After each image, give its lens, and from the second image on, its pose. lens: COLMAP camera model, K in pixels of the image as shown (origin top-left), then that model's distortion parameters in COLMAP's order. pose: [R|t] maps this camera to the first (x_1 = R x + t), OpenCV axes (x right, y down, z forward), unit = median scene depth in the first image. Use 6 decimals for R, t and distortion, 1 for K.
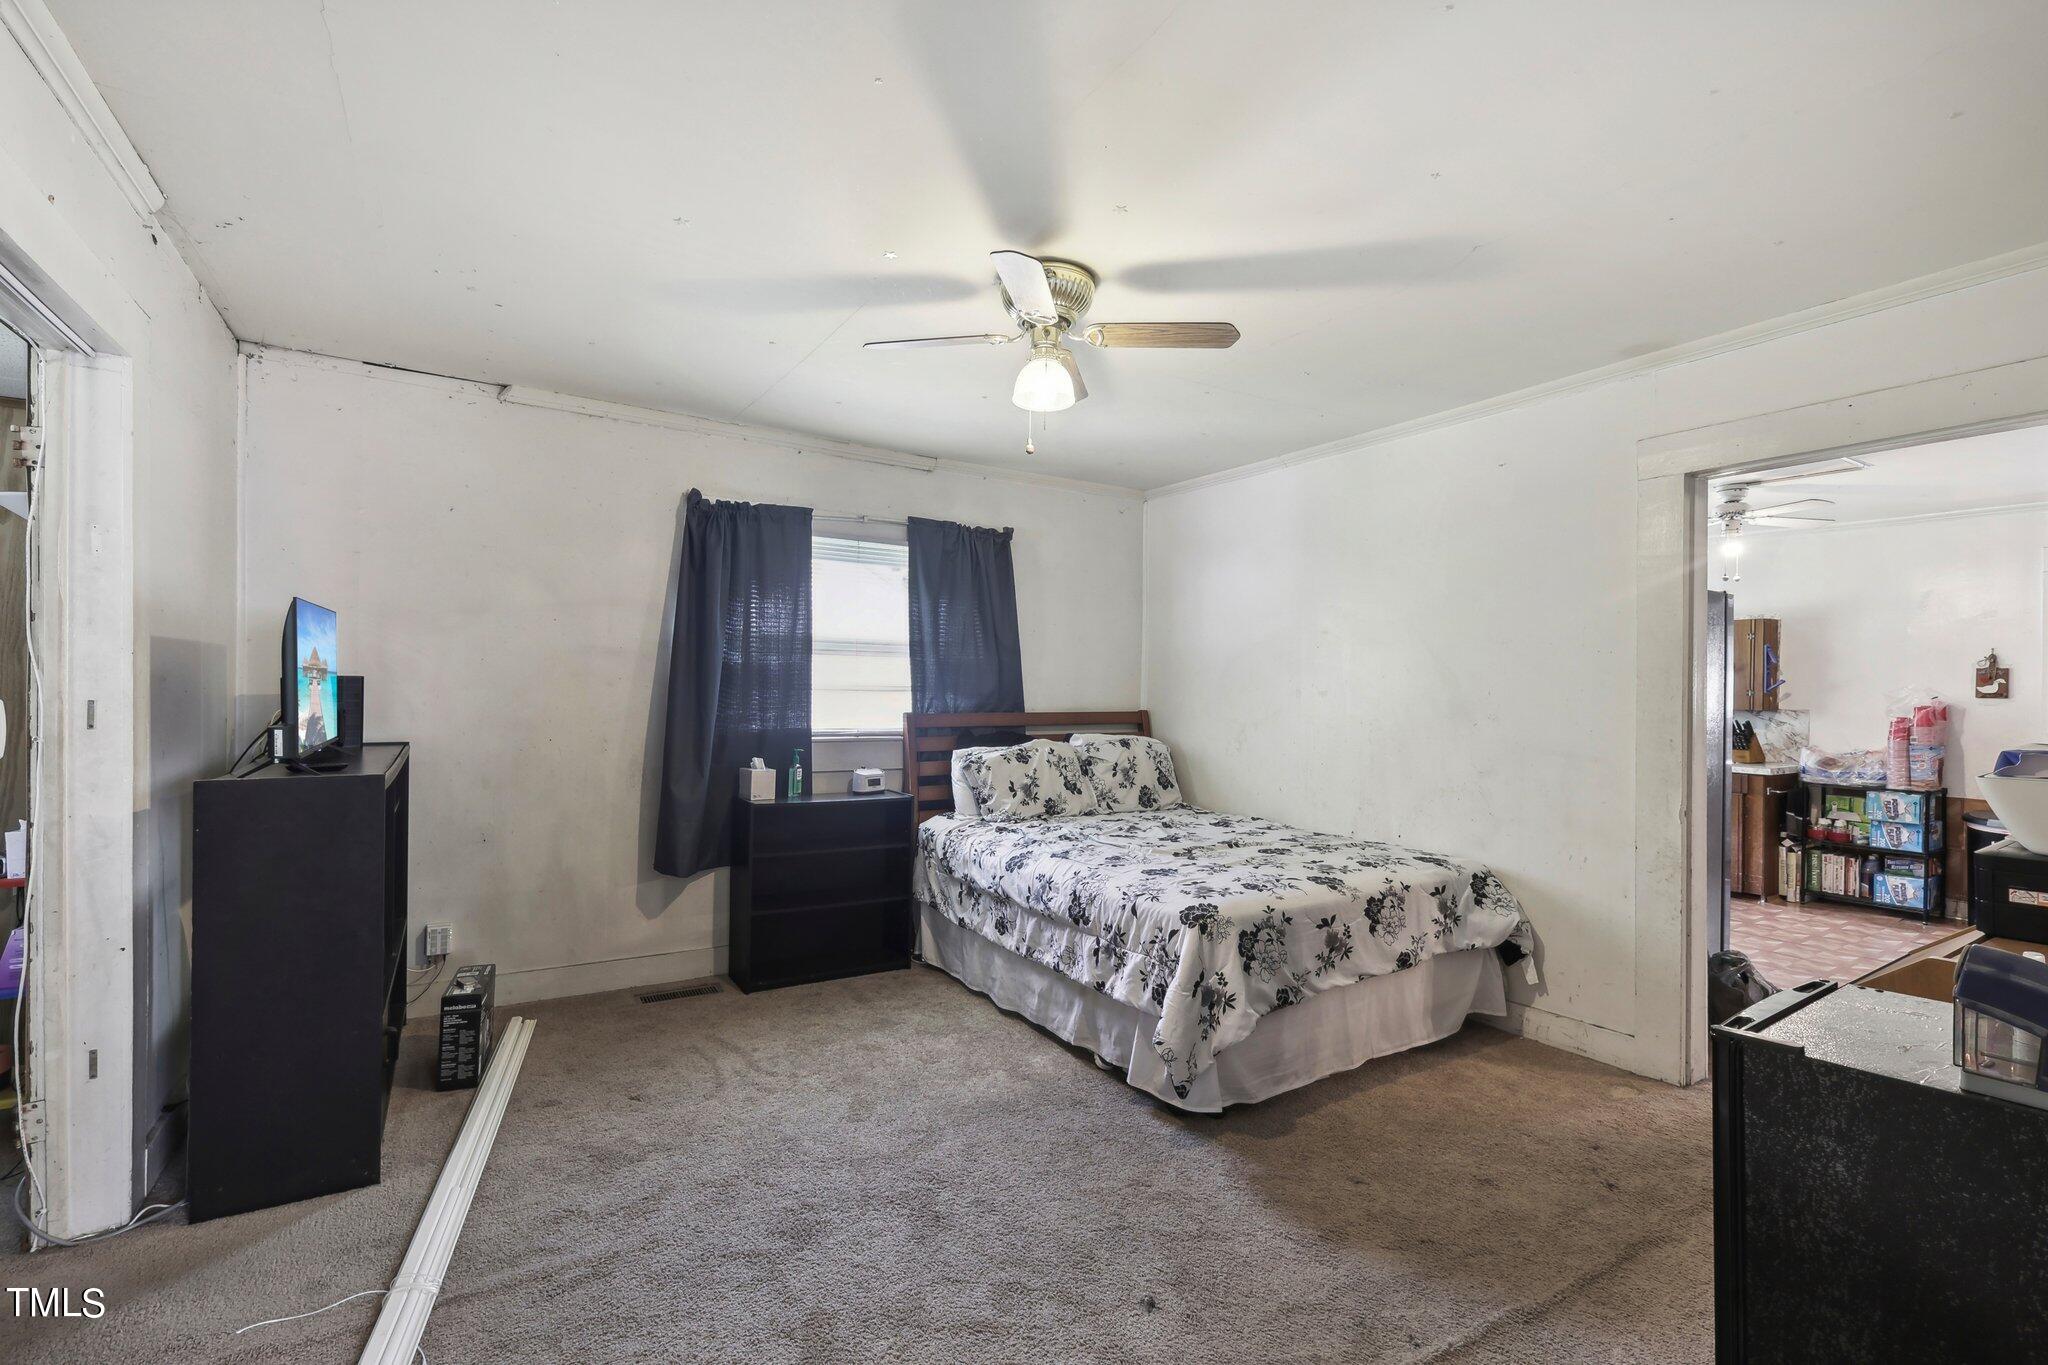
lens RADIAL K [[940.8, 0, 1016.8], [0, 940.8, 684.0], [0, 0, 1]] dist [0.001261, 0.000247]
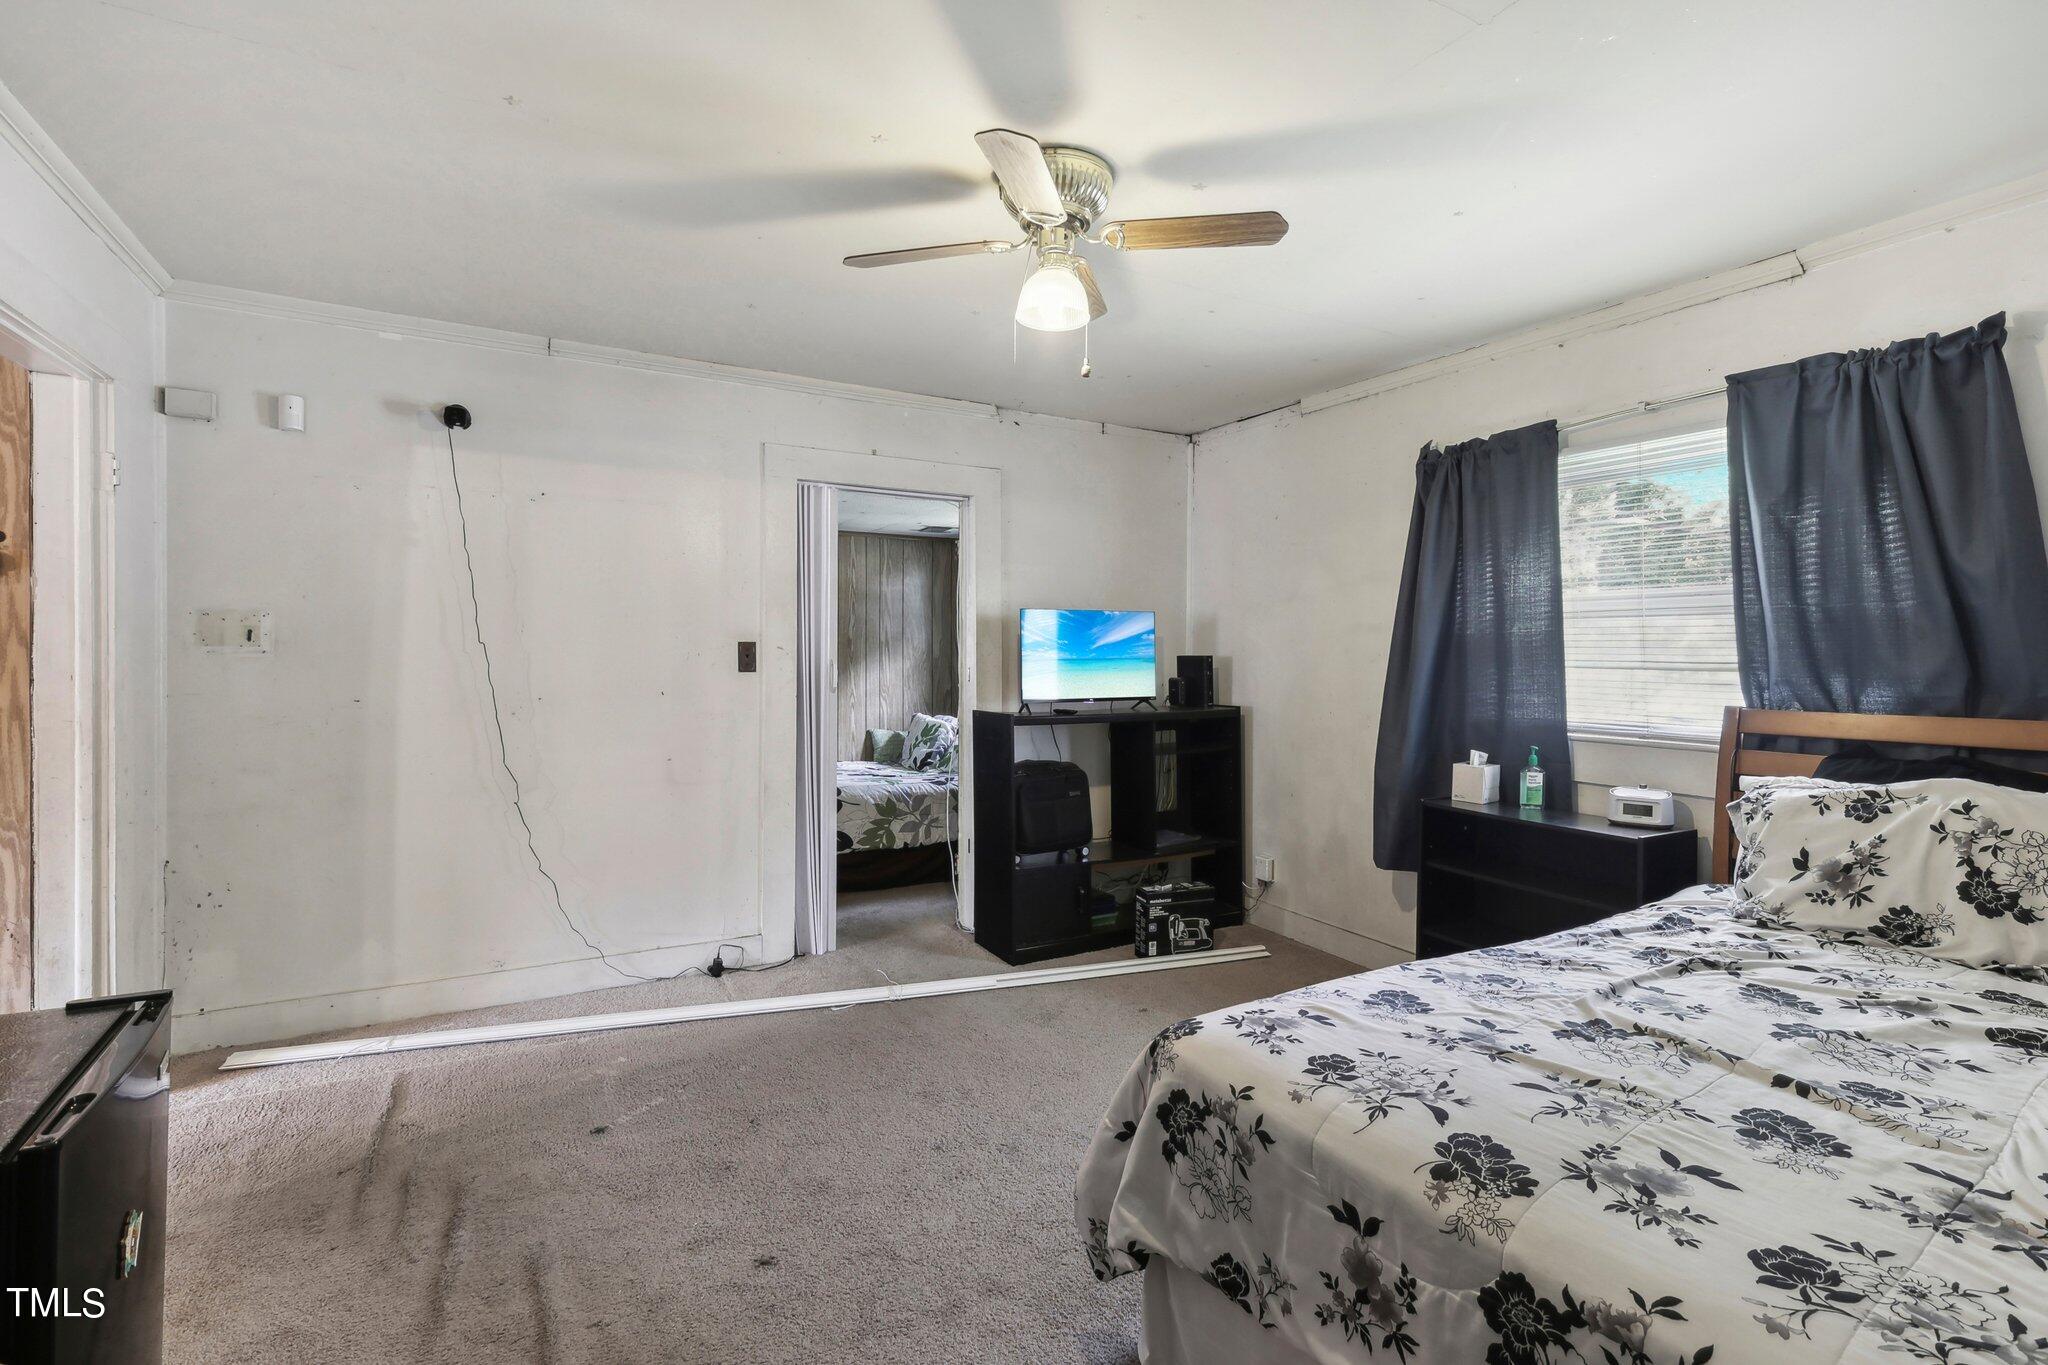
lens RADIAL K [[940.8, 0, 1017.9], [0, 940.8, 669.9], [0, 0, 1]] dist [0.001261, 0.000247]
pose [[-0.066461, 0.000795, -0.997789, 0.539092], [-0.005020, 0.999987, 0.001131, 0.009445], [0.997776, 0.005084, -0.066456, 0.631796]]
